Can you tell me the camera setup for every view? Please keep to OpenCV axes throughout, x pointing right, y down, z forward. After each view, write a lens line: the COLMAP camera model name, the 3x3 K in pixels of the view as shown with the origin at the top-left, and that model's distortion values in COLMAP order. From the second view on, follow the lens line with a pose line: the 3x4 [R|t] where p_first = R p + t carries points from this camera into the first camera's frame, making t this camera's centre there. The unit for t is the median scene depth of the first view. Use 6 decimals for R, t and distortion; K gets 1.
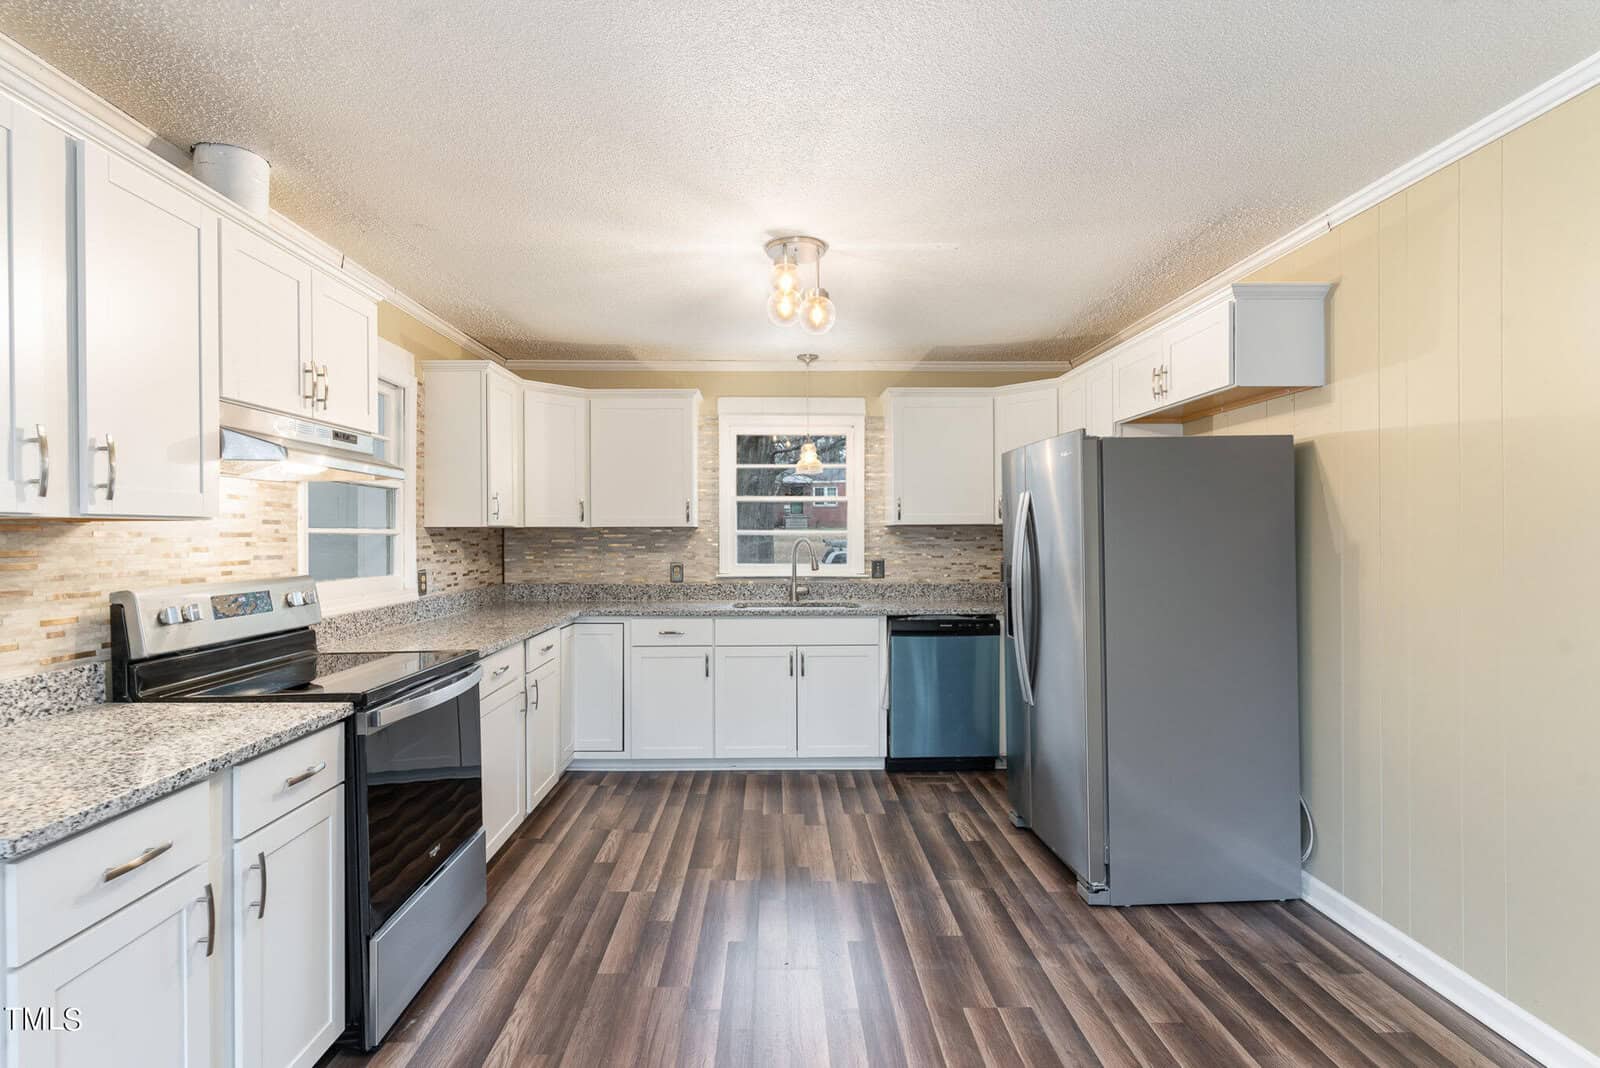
lens RADIAL K [[776.7, 0, 772.4], [0, 776.7, 531.6], [0, 0, 1]] dist [0.005130, 0.001029]
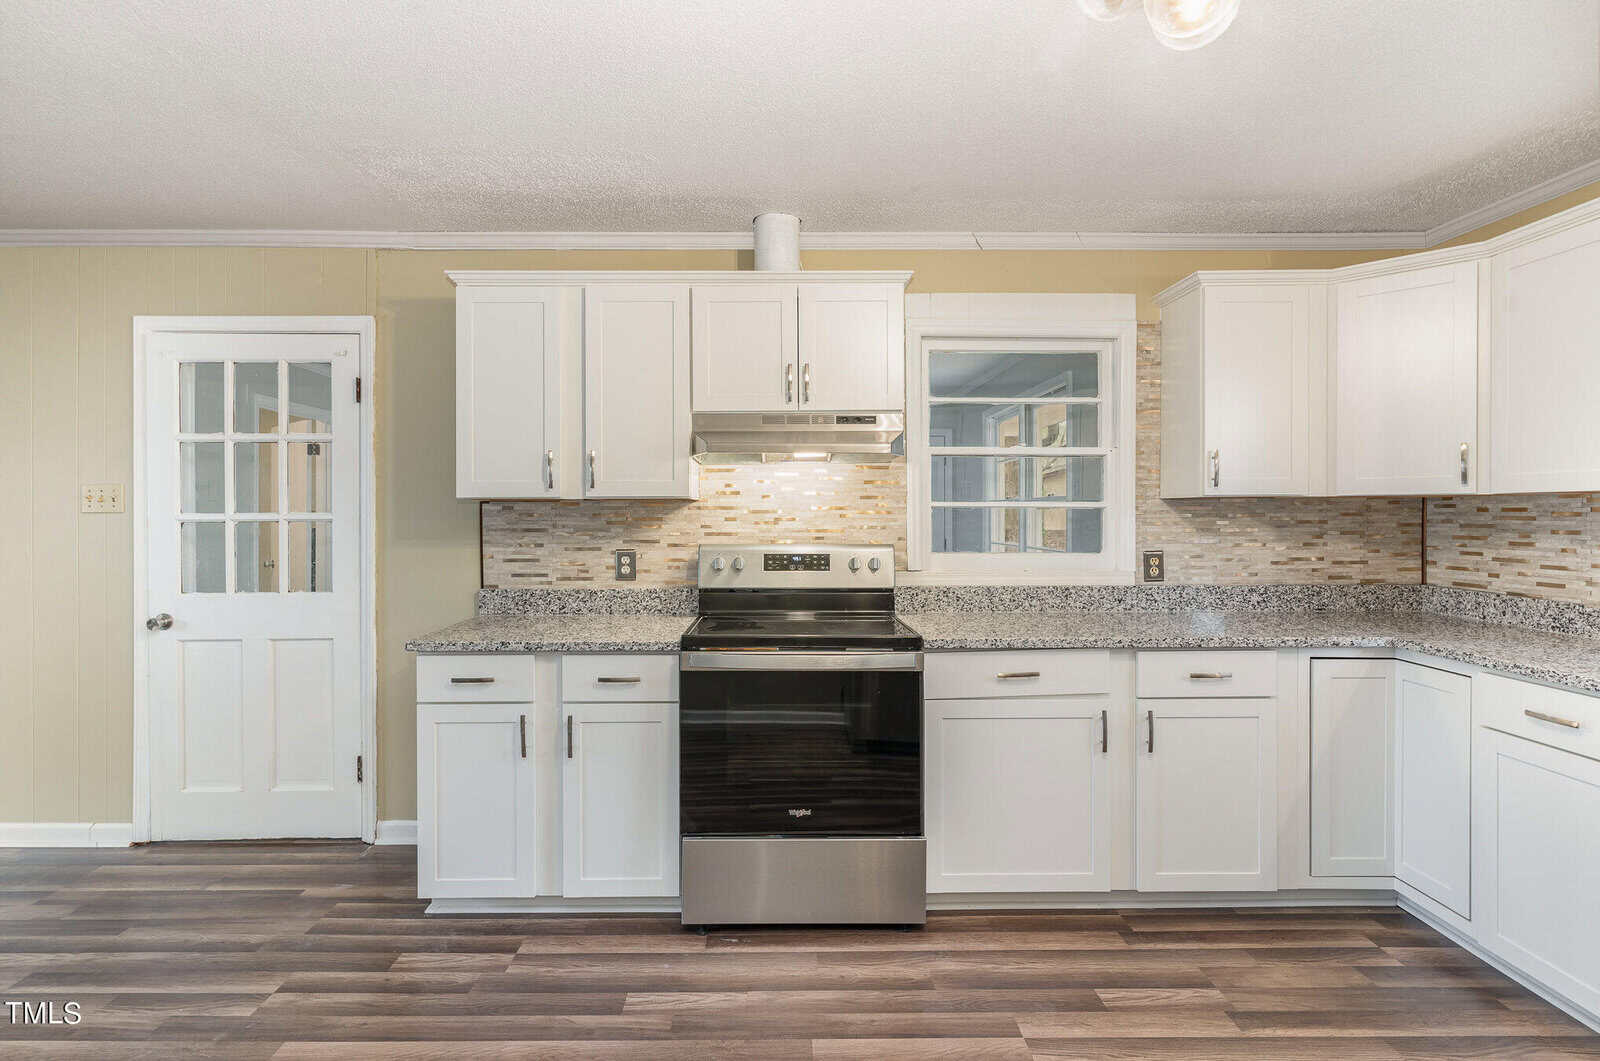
lens RADIAL K [[776.7, 0, 796.2], [0, 776.7, 516.4], [0, 0, 1]] dist [0.005130, 0.001029]
pose [[0.004588, 0.007733, -0.999960, 0.480288], [0.004576, 0.999959, 0.007754, 0.005872], [0.999979, -0.004611, 0.004553, 0.793348]]
